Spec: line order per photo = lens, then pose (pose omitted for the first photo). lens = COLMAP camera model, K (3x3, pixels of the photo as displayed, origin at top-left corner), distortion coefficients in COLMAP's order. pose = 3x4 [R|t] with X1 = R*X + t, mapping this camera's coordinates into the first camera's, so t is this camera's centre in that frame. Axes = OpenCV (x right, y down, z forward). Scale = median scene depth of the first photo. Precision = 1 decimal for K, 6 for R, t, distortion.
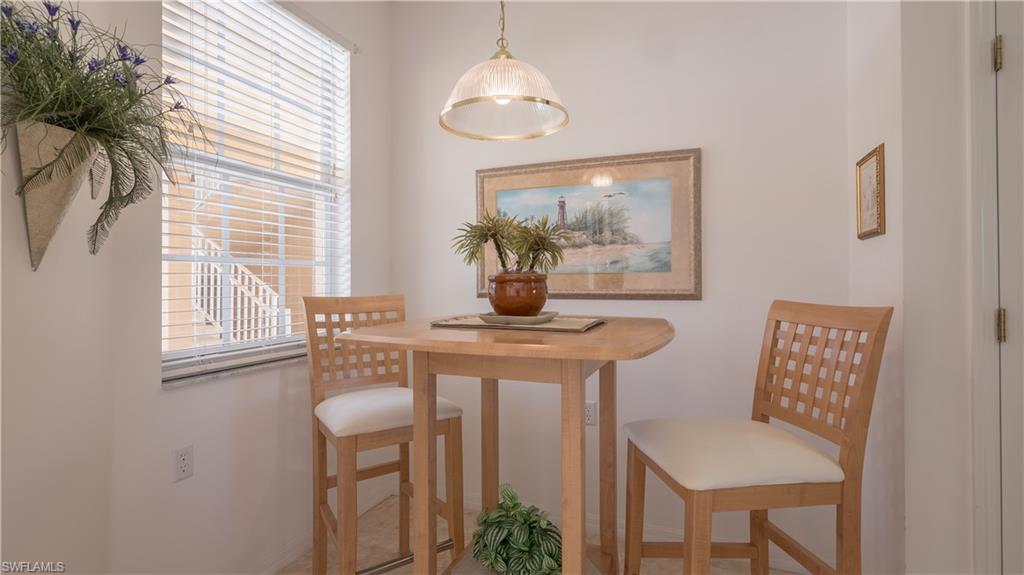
lens RADIAL K [[474.1, 0, 516.9], [0, 474.1, 278.1], [0, 0, 1]] dist [-0.001025, -0.000277]
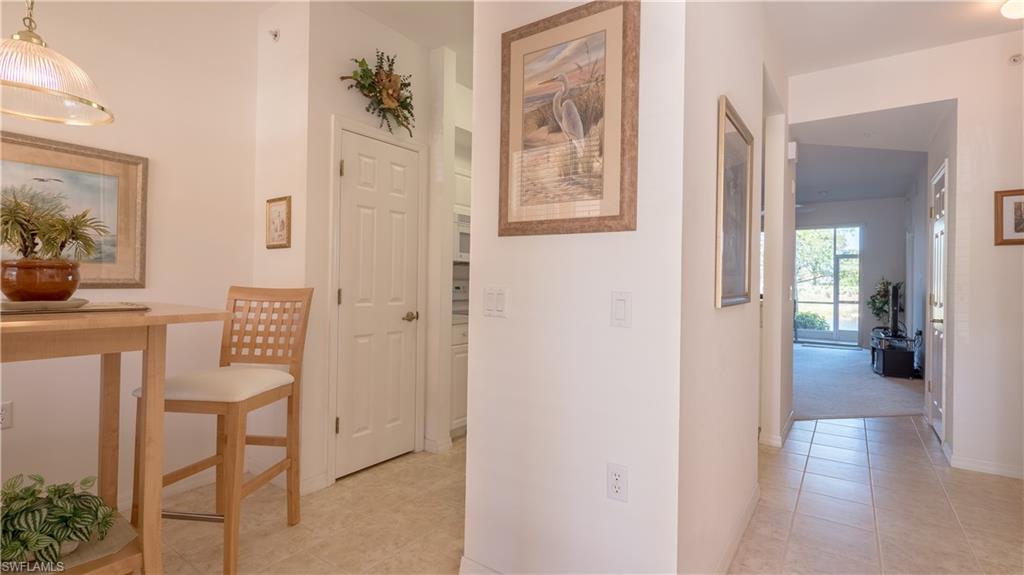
lens RADIAL K [[474.1, 0, 515.3], [0, 474.1, 280.4], [0, 0, 1]] dist [-0.001025, -0.000277]
pose [[0.222455, 0.008920, 0.974902, -0.760515], [-0.022808, 0.999732, -0.003943, 0.015178], [-0.974676, -0.021358, 0.222599, -0.205888]]
